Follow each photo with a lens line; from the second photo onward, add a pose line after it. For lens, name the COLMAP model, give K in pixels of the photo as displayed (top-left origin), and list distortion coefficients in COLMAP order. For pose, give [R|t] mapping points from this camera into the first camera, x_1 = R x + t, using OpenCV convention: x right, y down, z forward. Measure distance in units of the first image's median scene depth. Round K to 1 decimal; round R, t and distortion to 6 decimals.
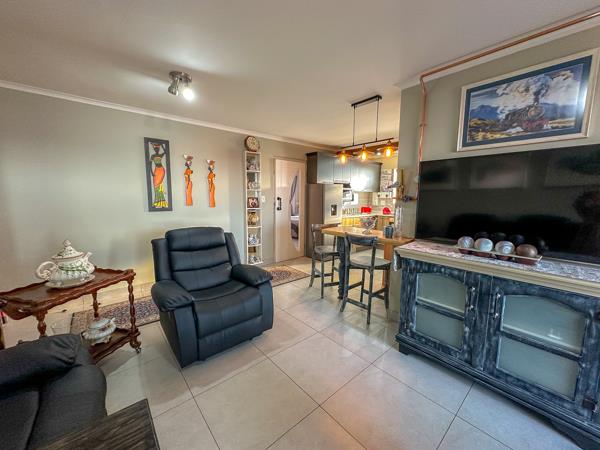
lens RADIAL K [[237.7, 0, 300.0], [0, 237.7, 225.0], [0, 0, 1]] dist [-0.003819, 0.000741]
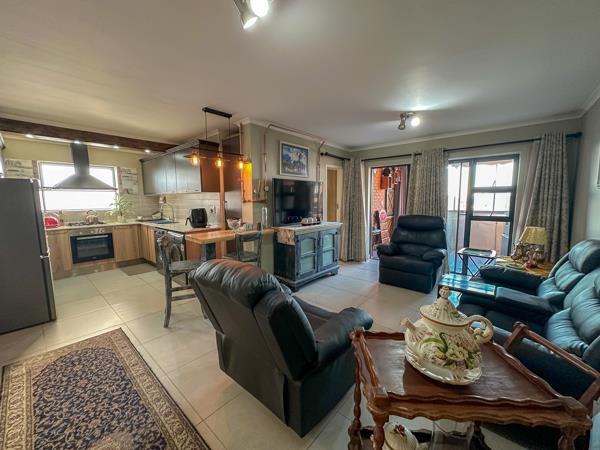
lens RADIAL K [[237.7, 0, 300.0], [0, 237.7, 225.0], [0, 0, 1]] dist [-0.003819, 0.000741]
pose [[-0.143517, -0.116996, 0.982708, -0.527332], [0.127714, 0.982495, 0.135622, -0.069659], [-0.981372, 0.144970, -0.126062, 0.499050]]
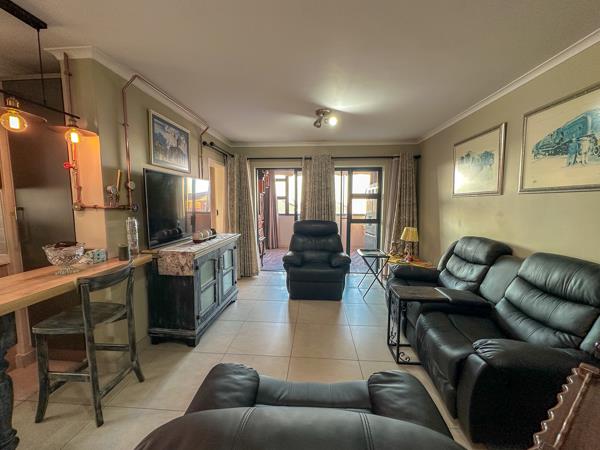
lens RADIAL K [[237.7, 0, 300.0], [0, 237.7, 225.0], [0, 0, 1]] dist [-0.003819, 0.000741]
pose [[-0.711041, -0.077360, 0.698882, -0.287120], [0.079220, 0.978788, 0.188941, -0.081416], [-0.698673, 0.189710, -0.689830, 0.589143]]
